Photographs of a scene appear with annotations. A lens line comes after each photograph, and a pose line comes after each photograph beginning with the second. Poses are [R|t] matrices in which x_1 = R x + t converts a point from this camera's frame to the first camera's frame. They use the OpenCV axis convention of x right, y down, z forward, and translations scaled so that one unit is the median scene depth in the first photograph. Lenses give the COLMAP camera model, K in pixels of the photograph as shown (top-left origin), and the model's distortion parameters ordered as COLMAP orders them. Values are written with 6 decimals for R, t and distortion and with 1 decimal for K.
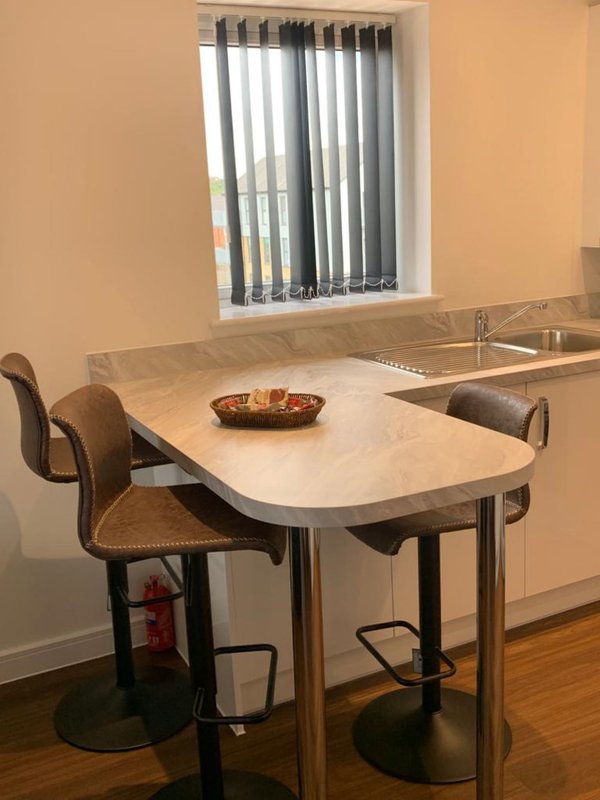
lens RADIAL K [[844.9, 0, 293.1], [0, 844.9, 398.0], [0, 0, 1]] dist [0.022357, 0.000000]
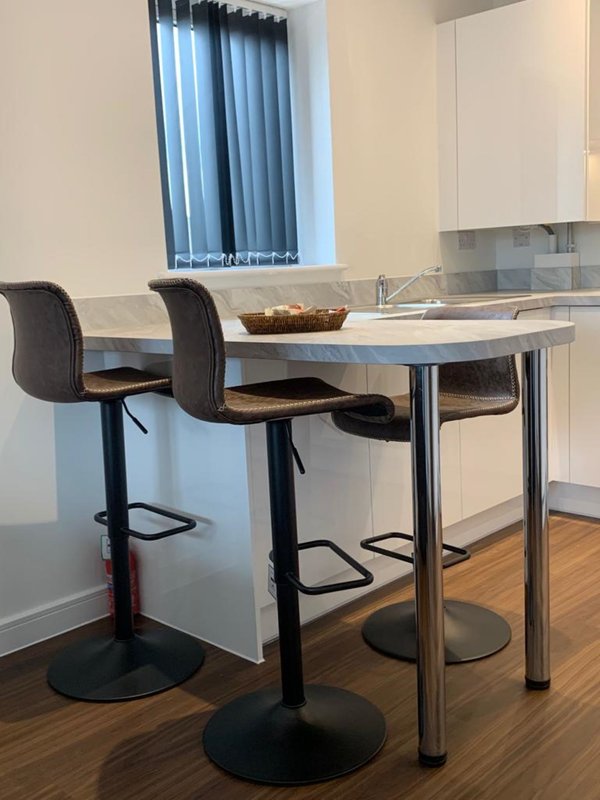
lens RADIAL K [[844.9, 0, 297.5], [0, 844.9, 397.4], [0, 0, 1]] dist [0.022357, 0.000000]
pose [[0.940196, -0.048272, 0.337195, -0.290181], [0.078978, 0.993825, -0.077942, 0.144580], [-0.331351, 0.099911, 0.938203, 0.023412]]
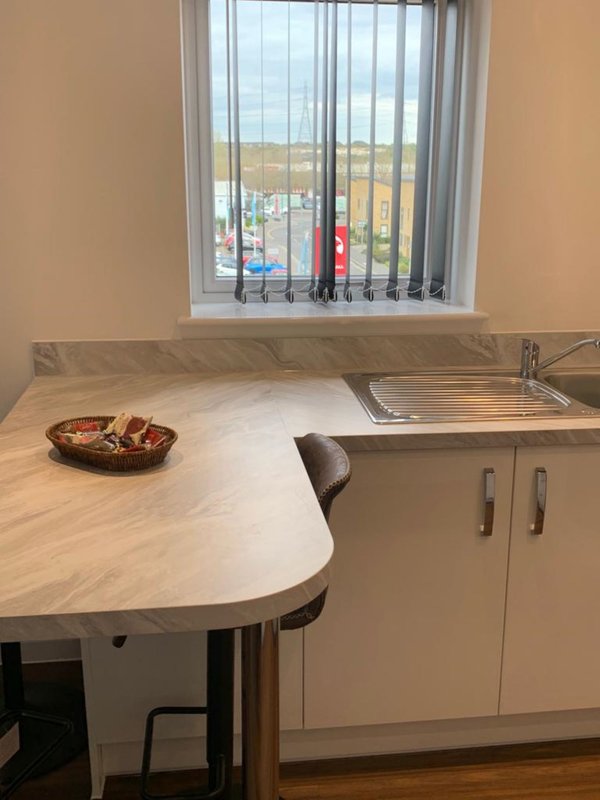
lens RADIAL K [[844.9, 0, 294.9], [0, 844.9, 395.6], [0, 0, 1]] dist [0.022357, 0.000000]
pose [[0.945485, 0.134075, -0.296786, 0.287553], [-0.123205, 0.990849, 0.055121, -0.075400], [0.301460, -0.015550, 0.953352, 0.202385]]
